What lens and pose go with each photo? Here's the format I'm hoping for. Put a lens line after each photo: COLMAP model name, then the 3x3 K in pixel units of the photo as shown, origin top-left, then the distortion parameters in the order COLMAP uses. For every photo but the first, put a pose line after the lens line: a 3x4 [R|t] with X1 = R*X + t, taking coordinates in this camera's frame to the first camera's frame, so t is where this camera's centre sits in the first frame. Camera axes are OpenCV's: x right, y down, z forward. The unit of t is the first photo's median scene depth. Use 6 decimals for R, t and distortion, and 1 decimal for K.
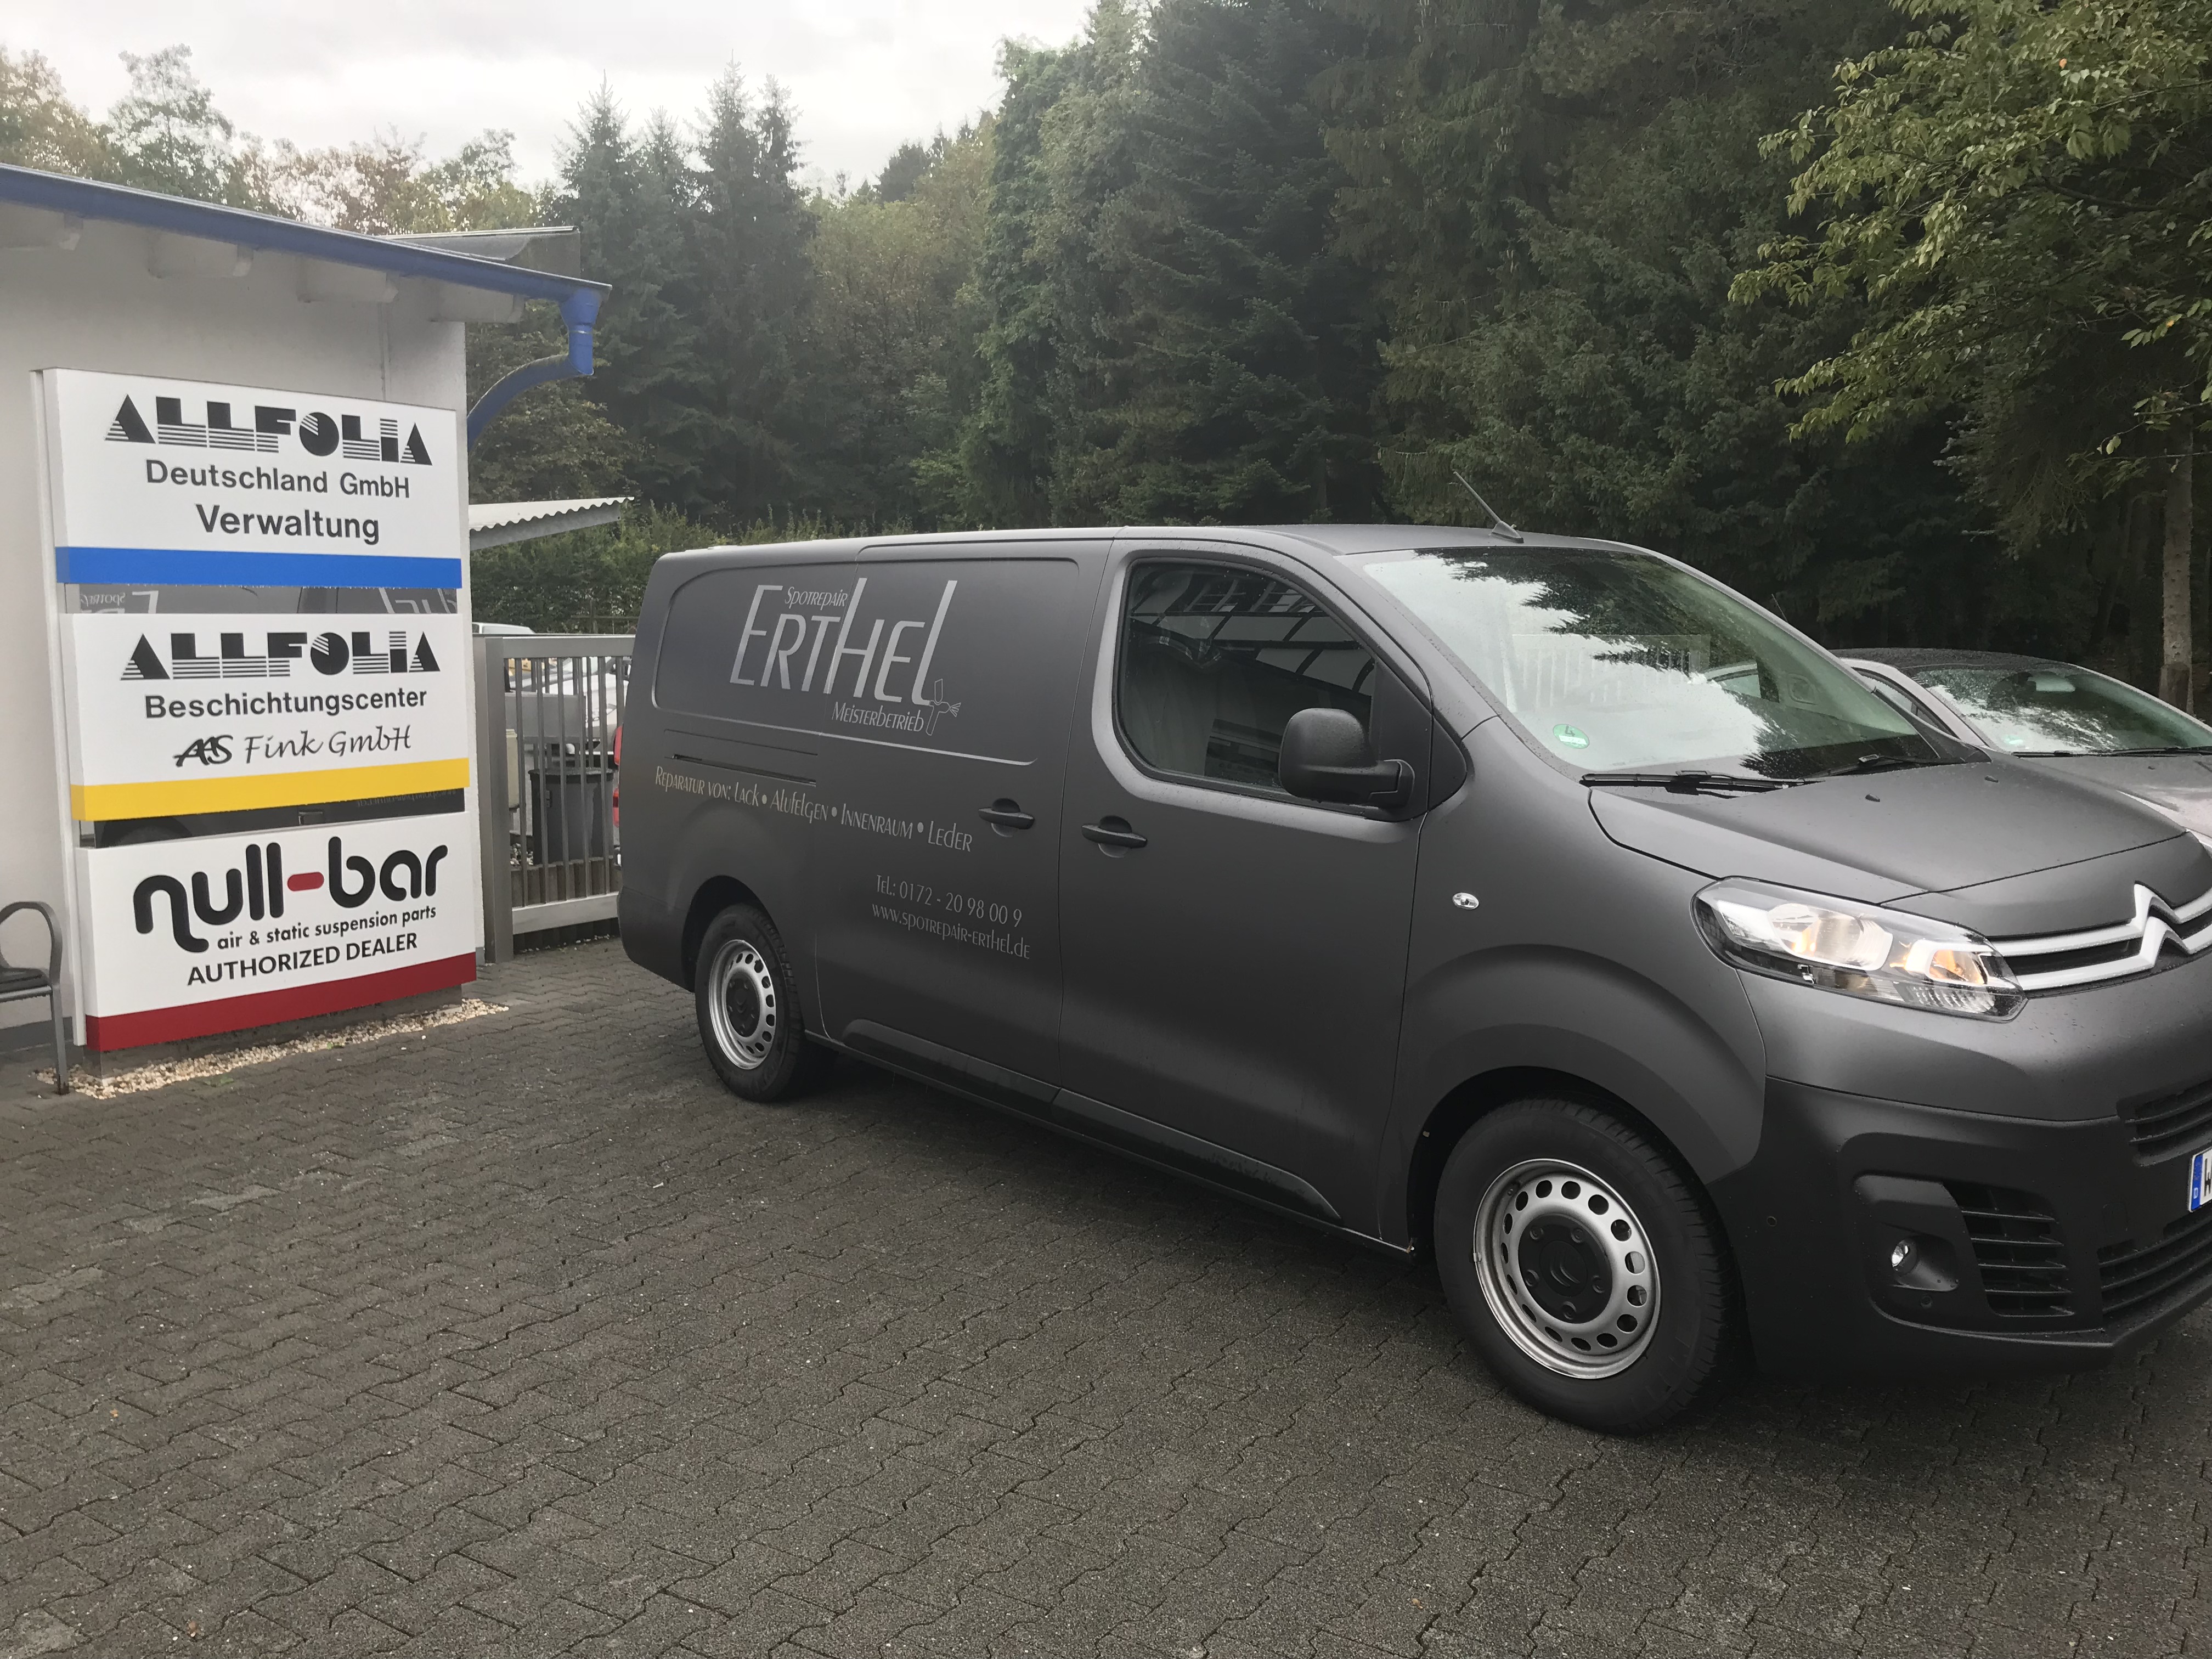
lens RADIAL K [[1816.3, 0, 1106.0], [0, 1816.3, 829.5], [0, 0, 1]] dist [0.014472, 0.011914]
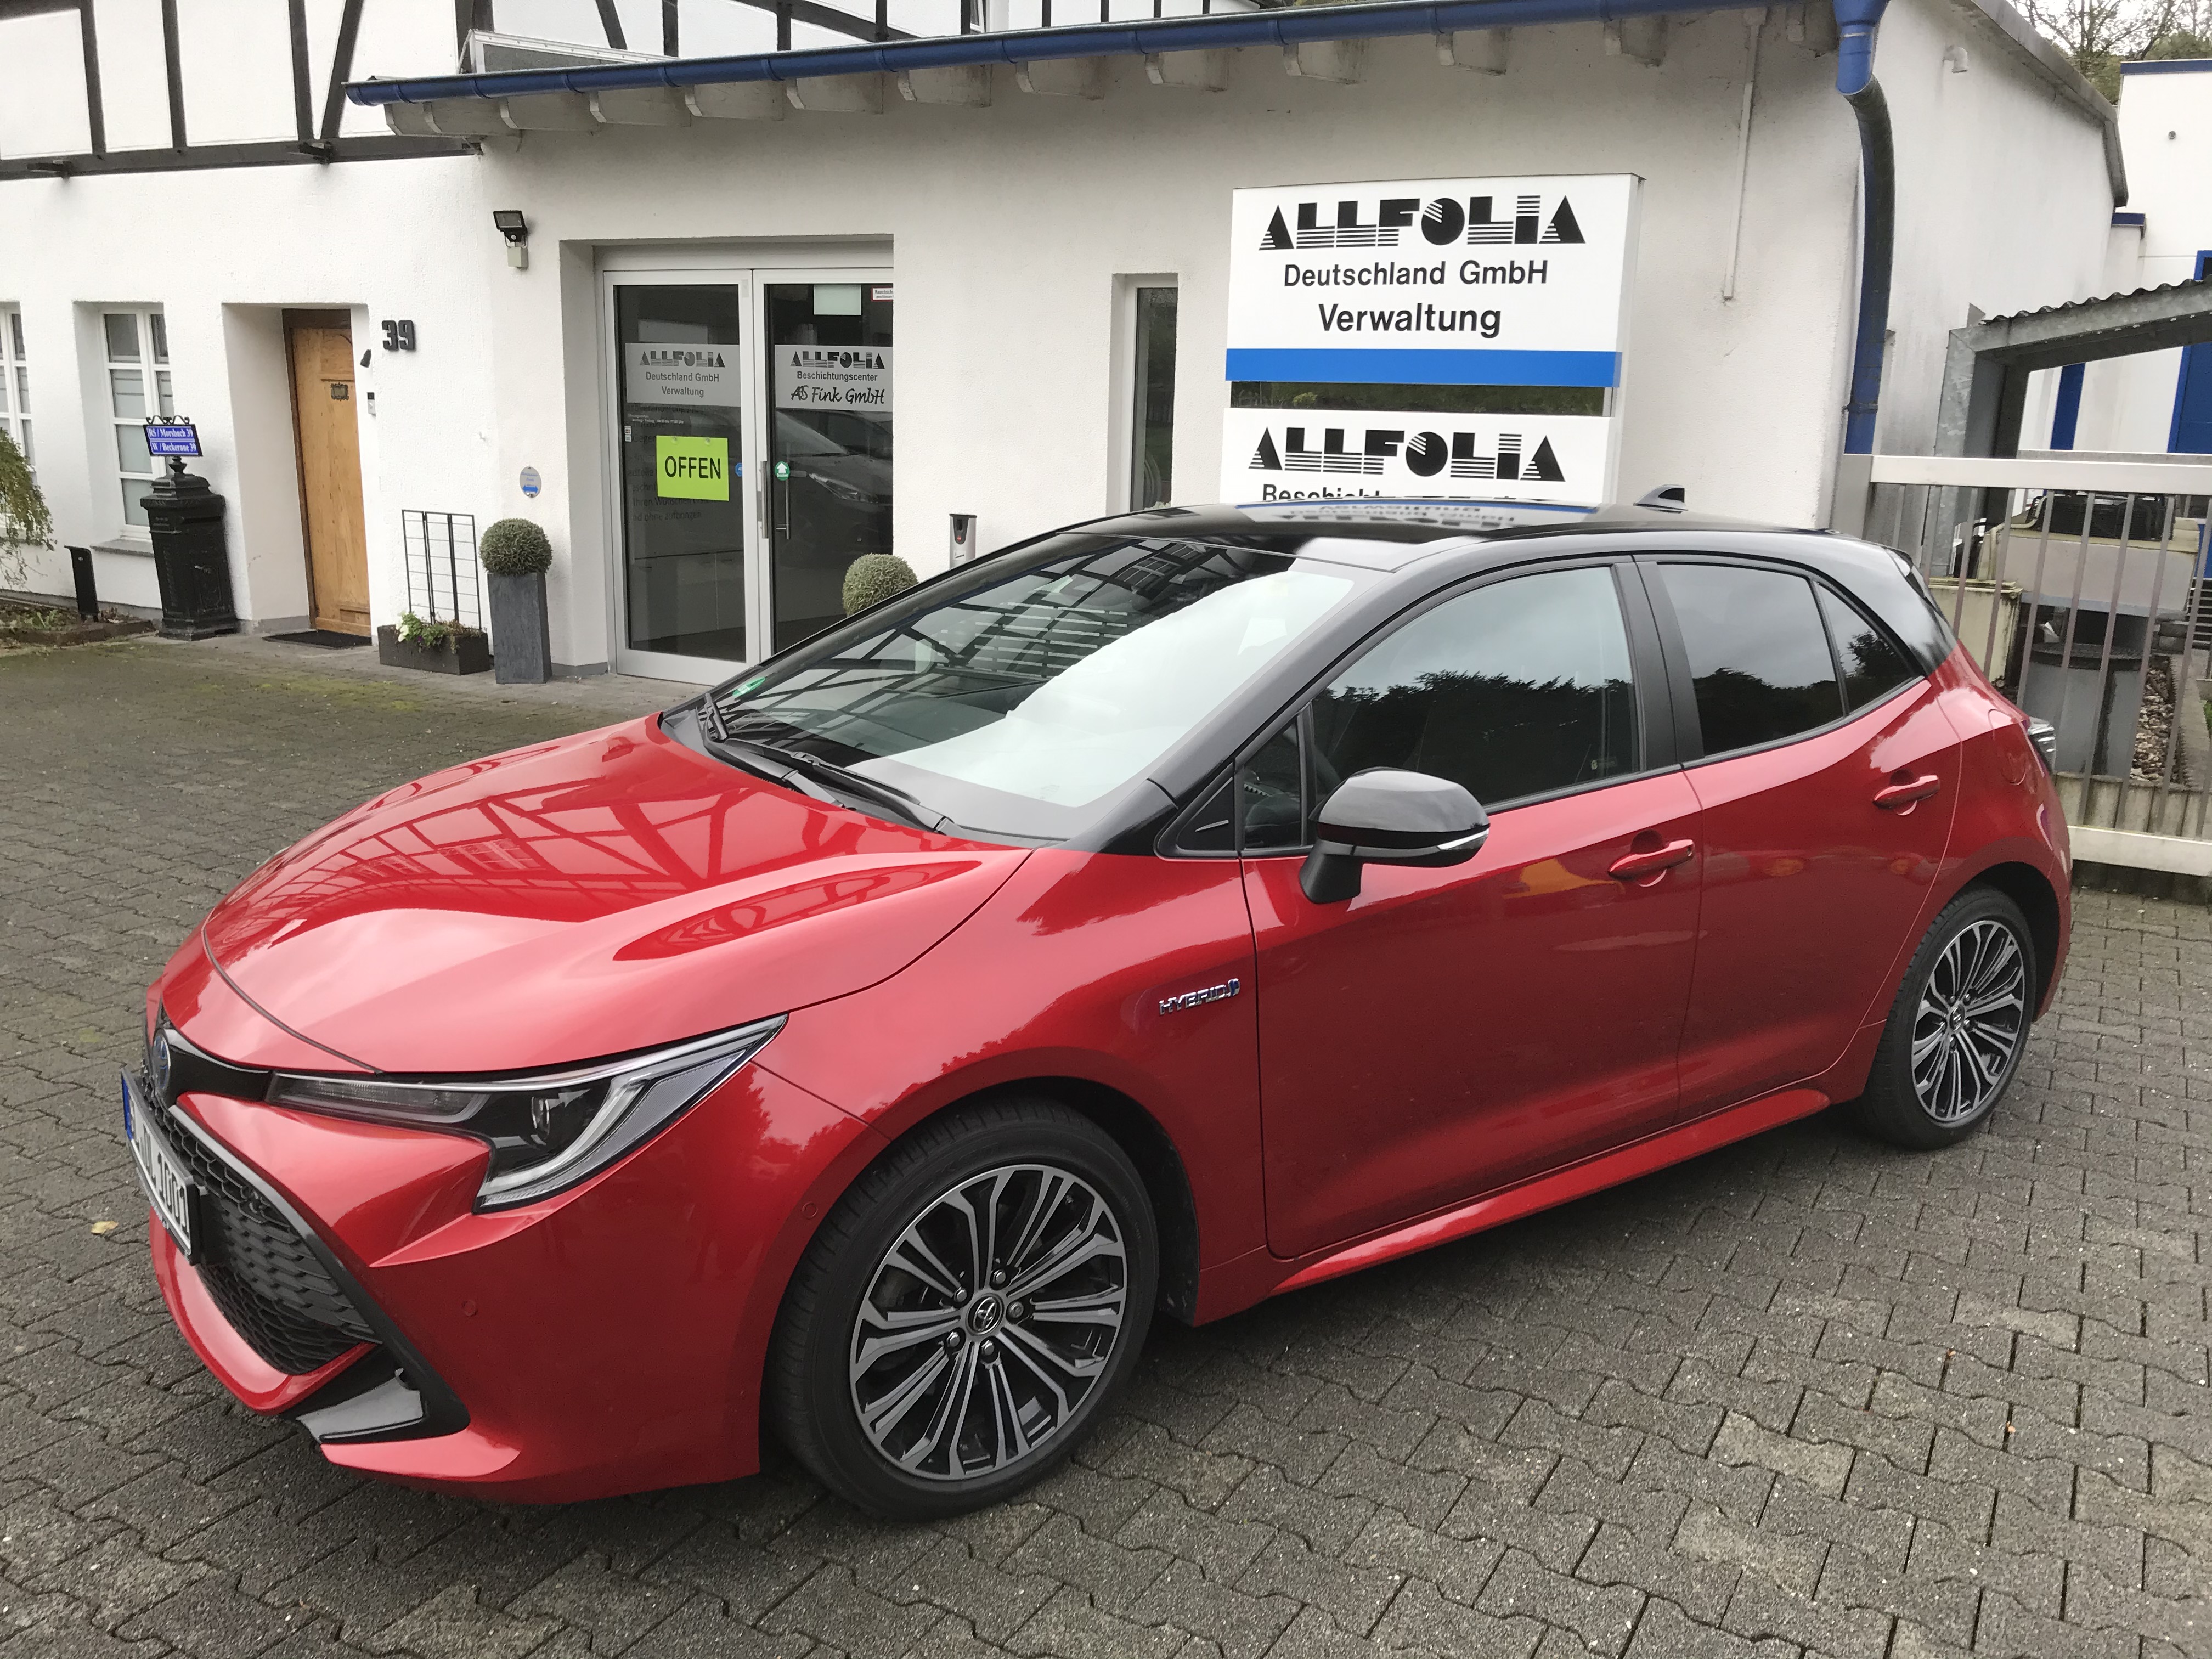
lens RADIAL K [[1816.3, 0, 1106.0], [0, 1816.3, 829.5], [0, 0, 1]] dist [0.014472, 0.011914]
pose [[0.077790, 0.216198, -0.973246, 0.567588], [-0.153718, 0.967131, 0.202554, -0.075383], [0.985048, 0.133848, 0.108467, 0.777600]]
